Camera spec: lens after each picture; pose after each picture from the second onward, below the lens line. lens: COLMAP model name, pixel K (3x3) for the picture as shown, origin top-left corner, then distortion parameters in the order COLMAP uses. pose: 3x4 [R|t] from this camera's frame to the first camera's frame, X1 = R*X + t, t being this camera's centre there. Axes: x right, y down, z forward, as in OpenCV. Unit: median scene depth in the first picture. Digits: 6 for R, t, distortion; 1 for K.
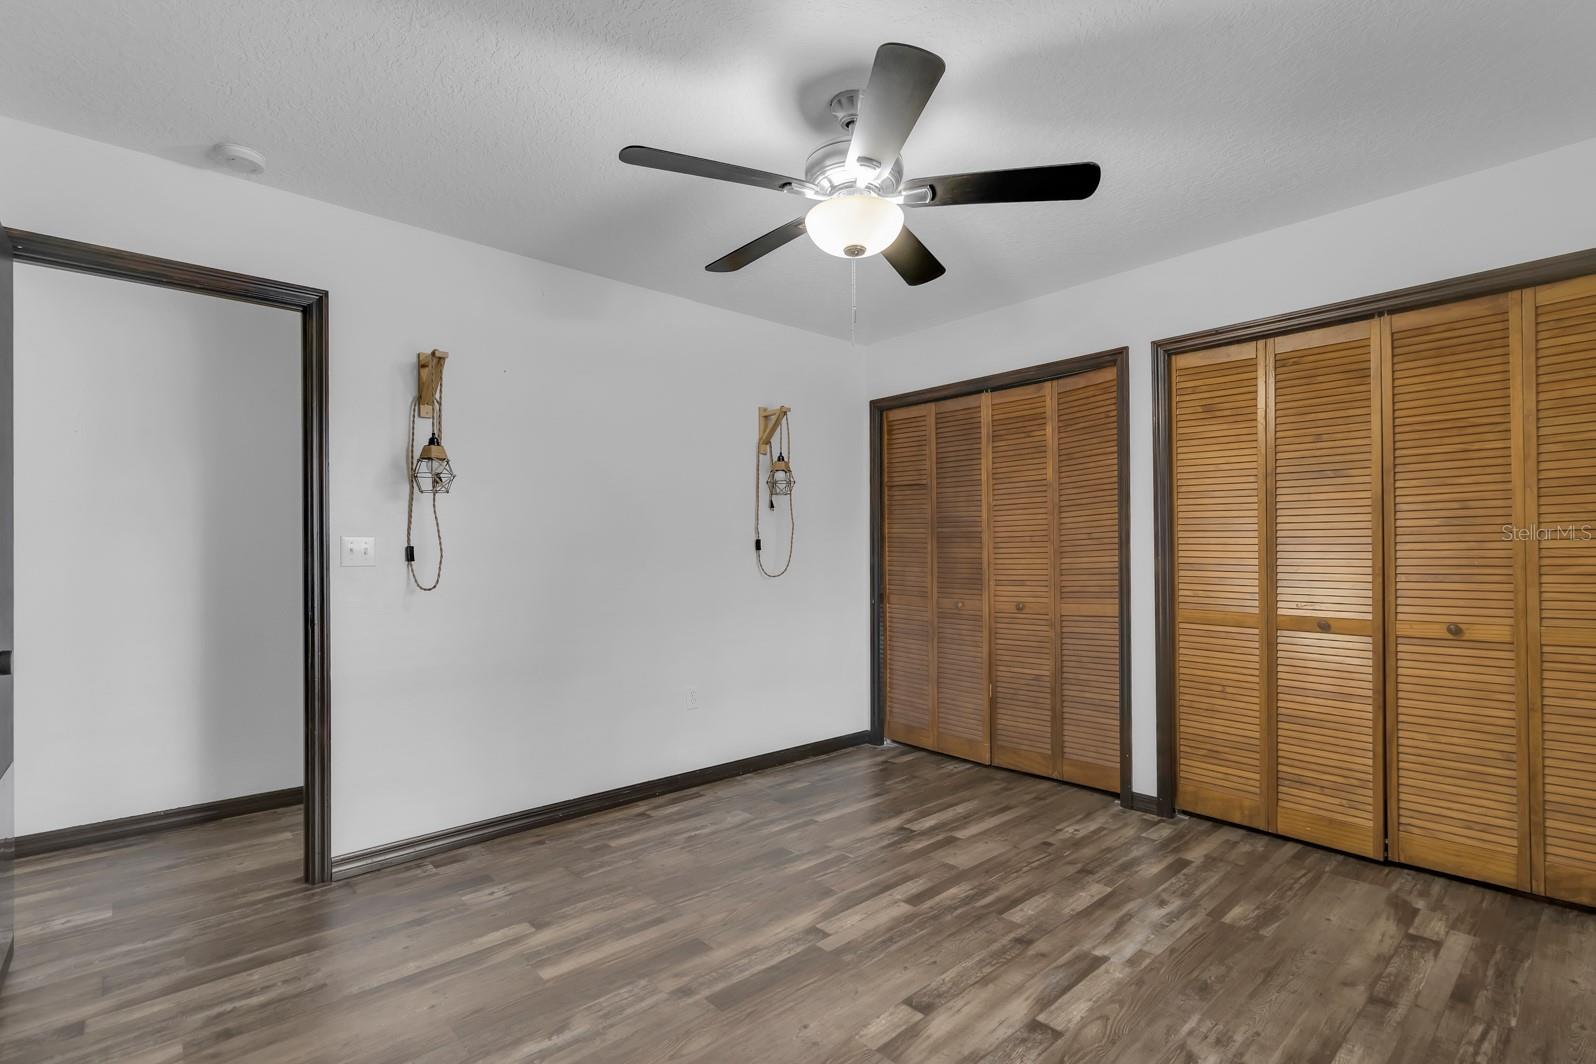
lens RADIAL K [[742.8, 0, 804.0], [0, 742.8, 544.9], [0, 0, 1]] dist [0.004427, -0.000081]
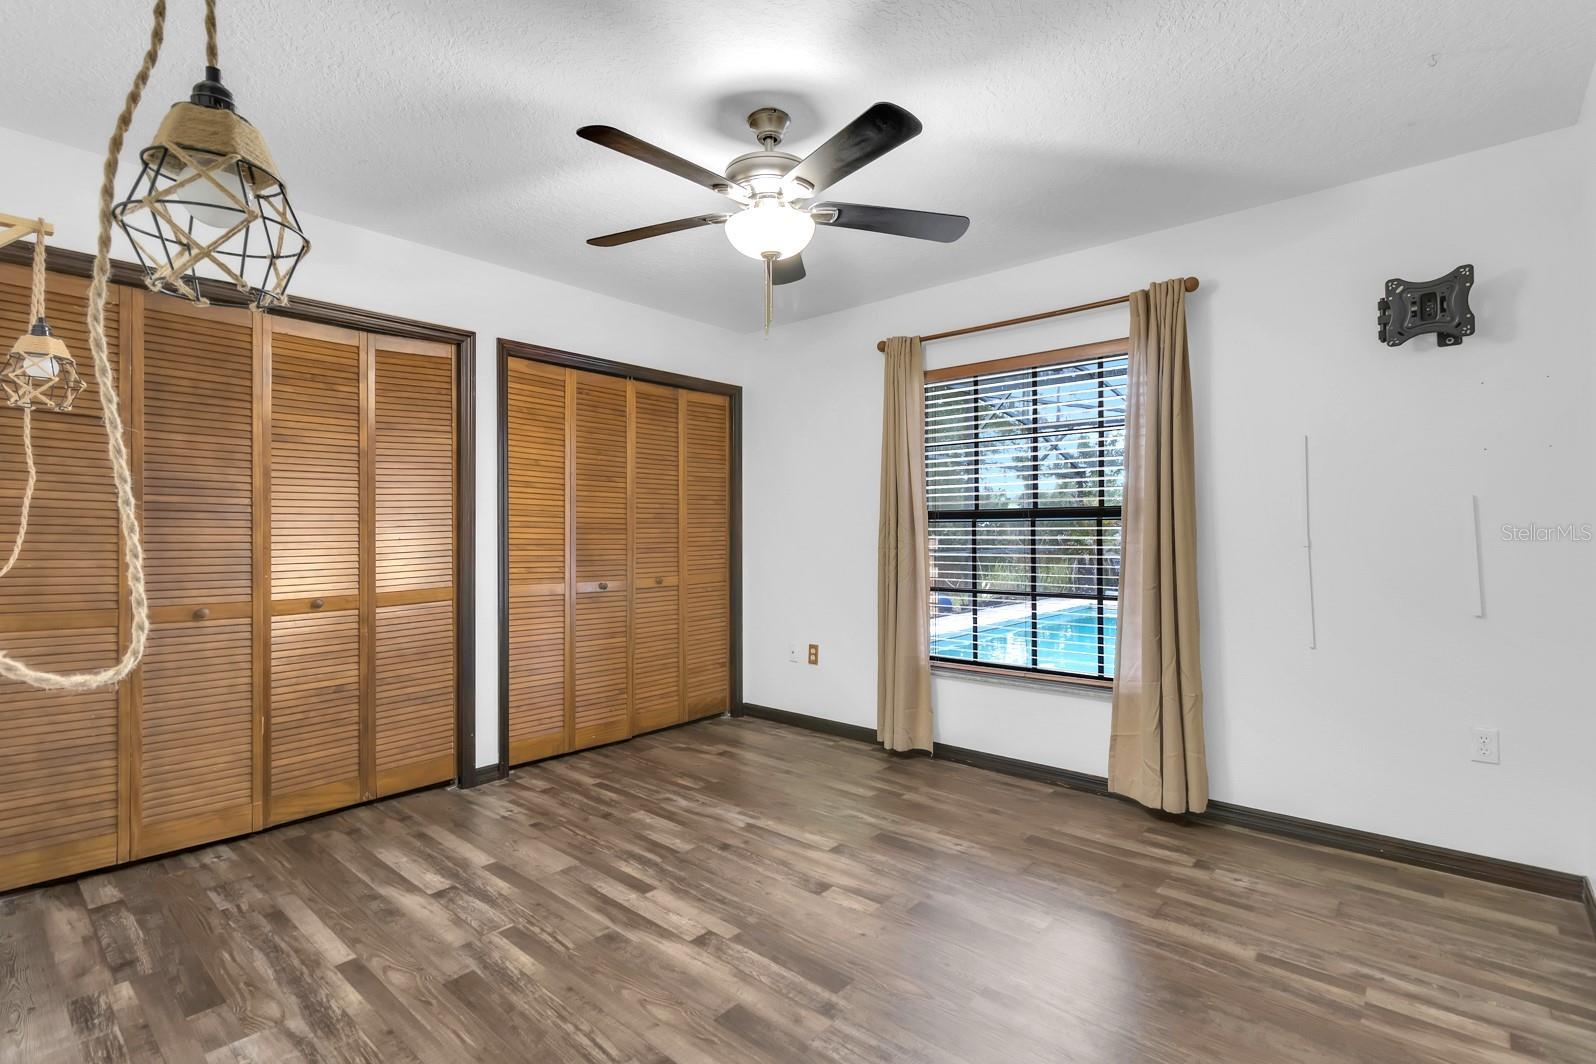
lens RADIAL K [[743.2, 0, 807.5], [0, 743.2, 529.8], [0, 0, 1]] dist [0.001115, 0.000166]
pose [[-0.110289, 0.009474, 0.993854, -0.737233], [-0.005409, 0.999934, -0.010132, 0.013423], [-0.993885, -0.006493, -0.110231, 0.775966]]
